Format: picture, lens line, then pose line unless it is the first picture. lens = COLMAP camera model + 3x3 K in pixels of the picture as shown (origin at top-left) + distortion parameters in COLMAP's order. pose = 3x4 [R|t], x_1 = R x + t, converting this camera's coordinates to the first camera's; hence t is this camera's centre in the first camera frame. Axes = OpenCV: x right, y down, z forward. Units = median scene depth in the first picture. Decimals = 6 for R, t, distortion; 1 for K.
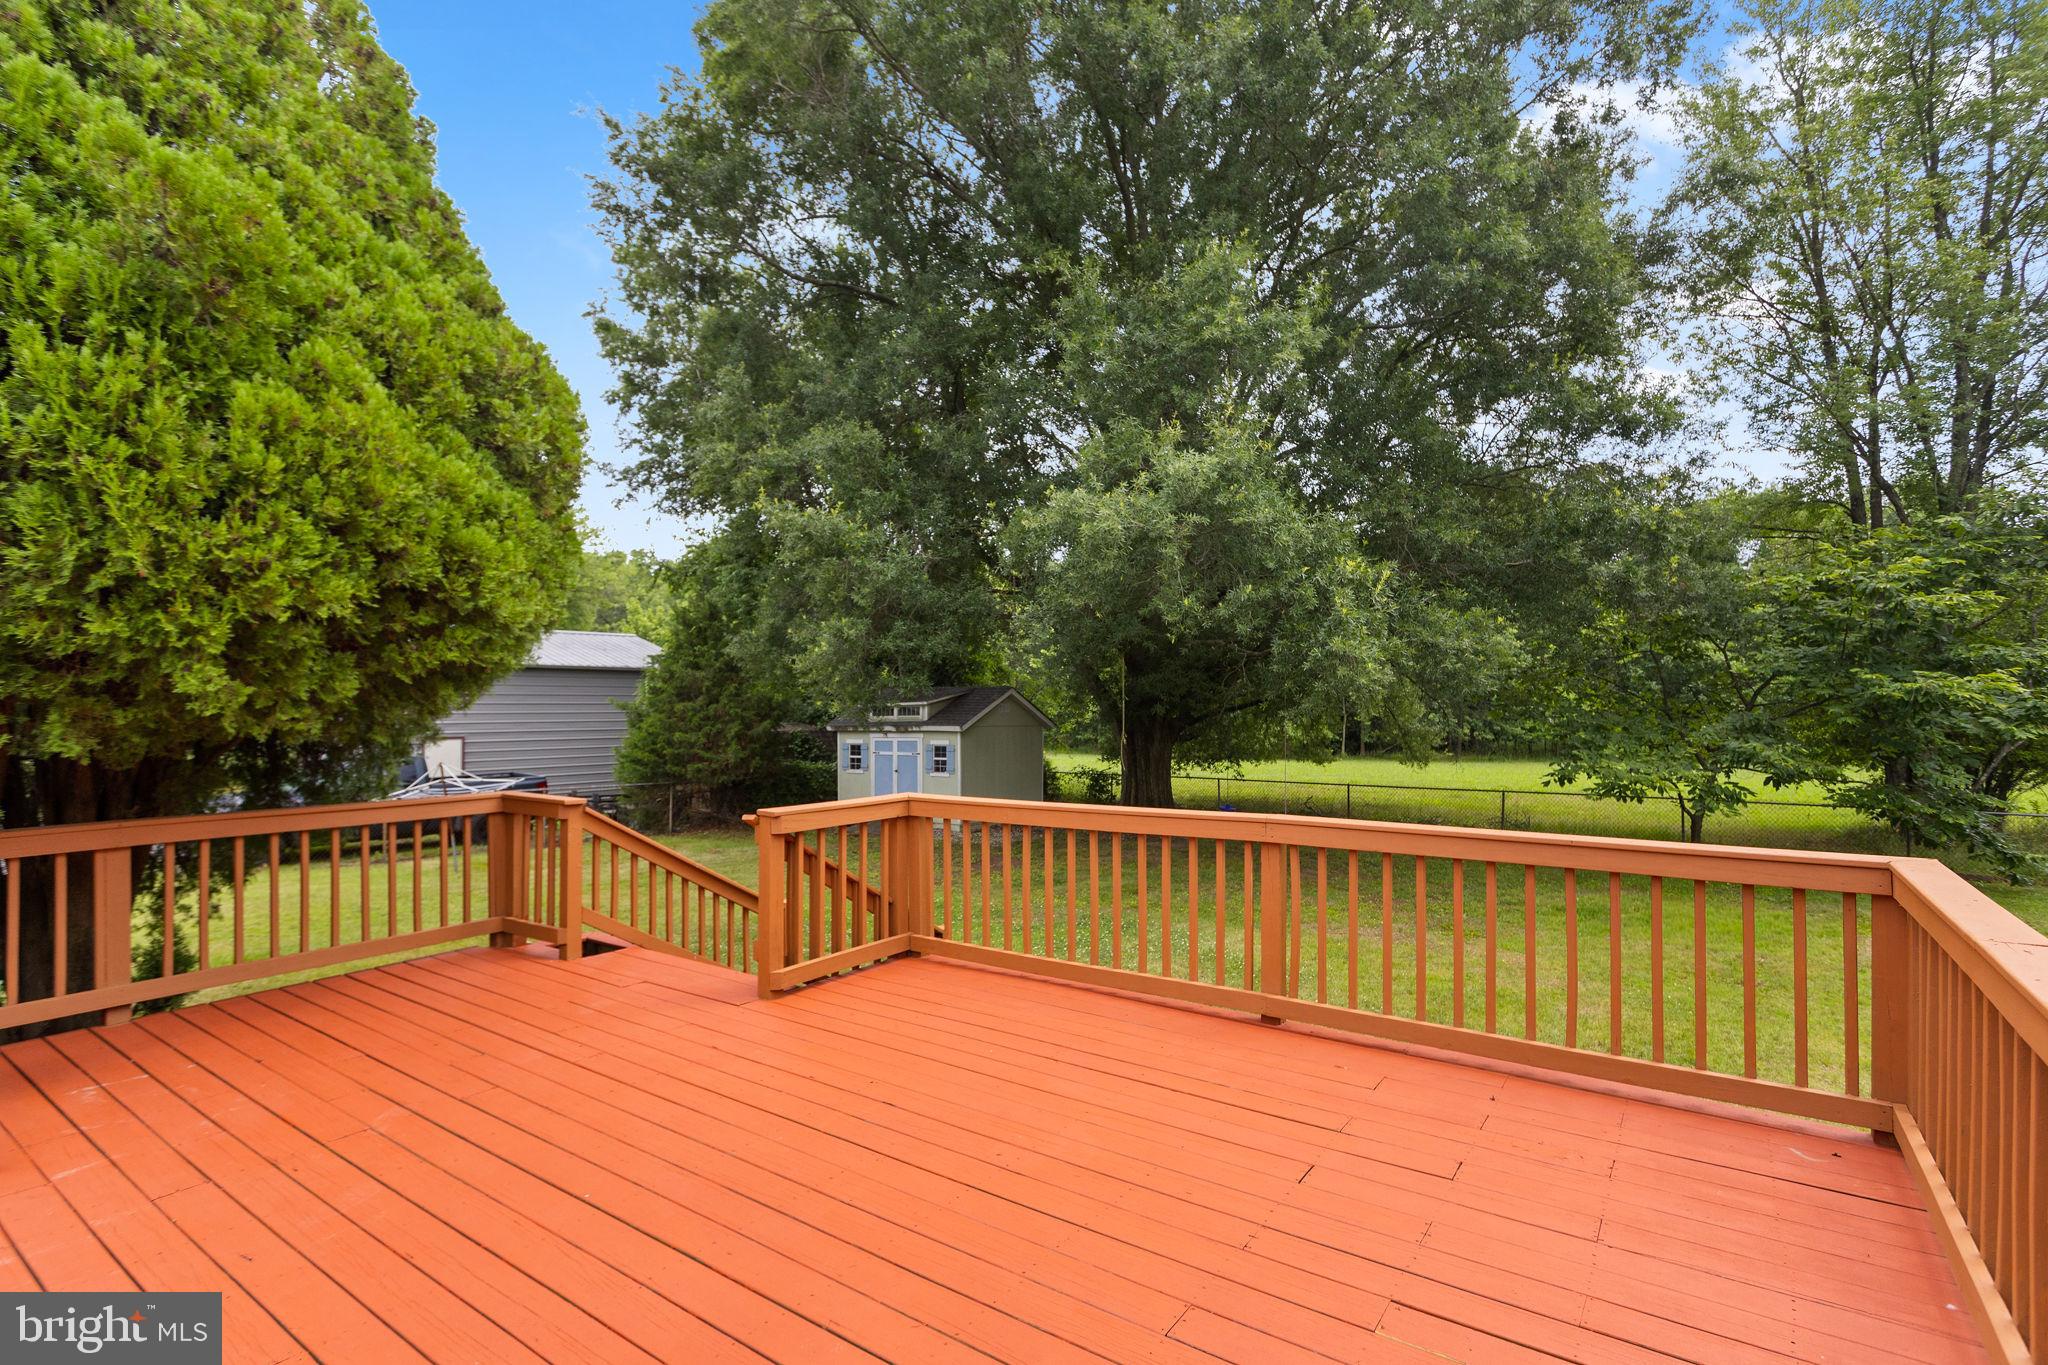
lens RADIAL K [[1002.8, 0, 1027.2], [0, 1002.8, 693.3], [0, 0, 1]] dist [0.011741, -0.004026]
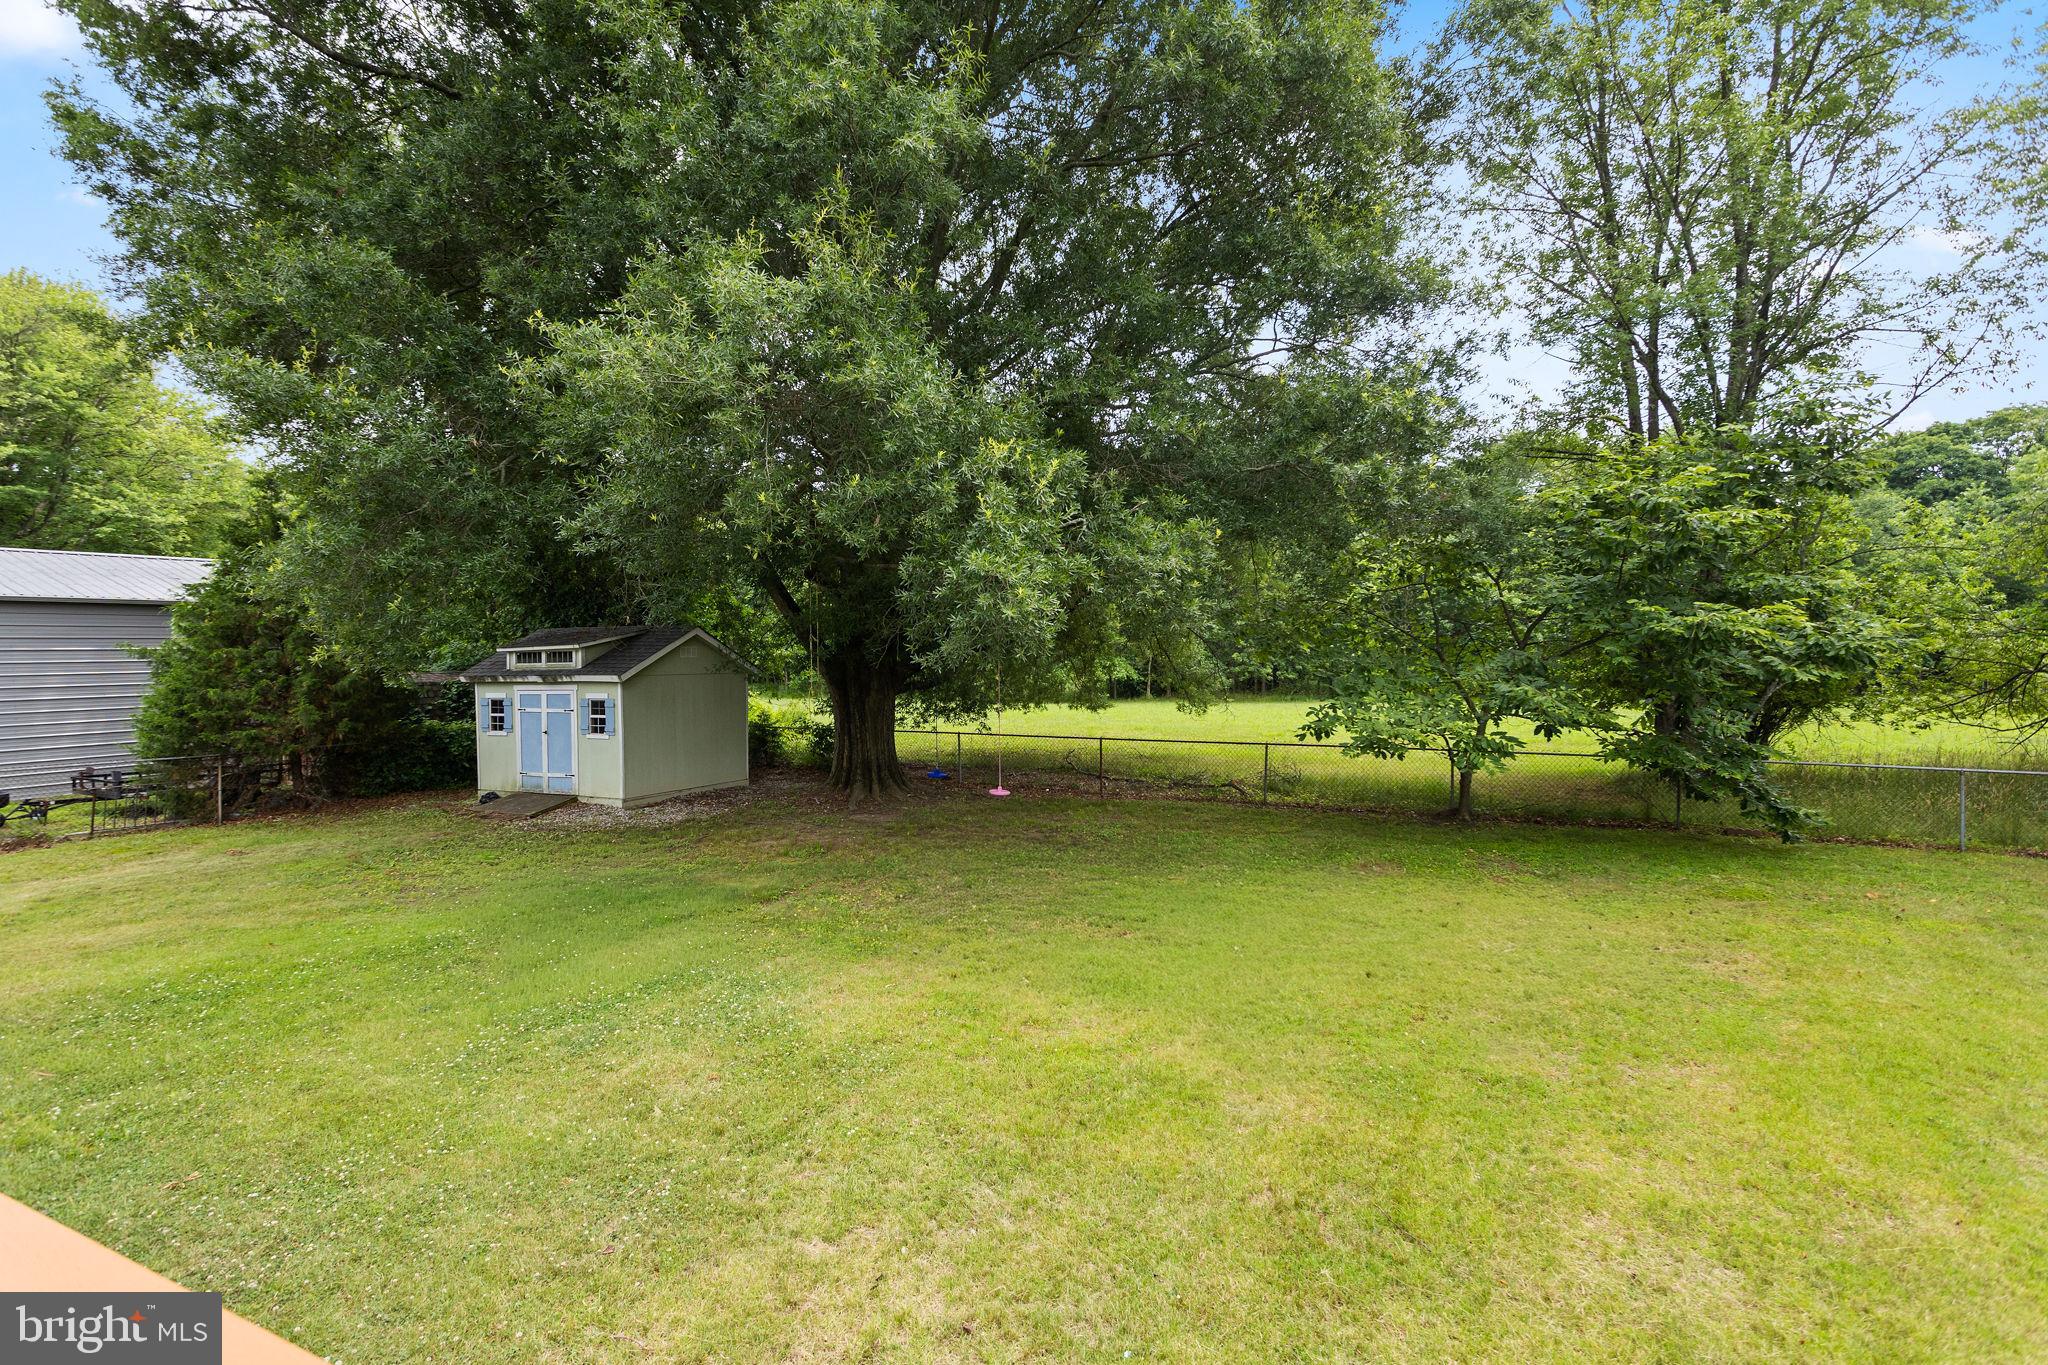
lens RADIAL K [[1002.8, 0, 1026.7], [0, 1002.8, 682.0], [0, 0, 1]] dist [0.011741, -0.004026]
pose [[0.988140, -0.011598, 0.153118, 0.166381], [0.004247, 0.998826, 0.048251, 0.001264], [-0.153498, -0.047029, 0.987029, 0.212937]]
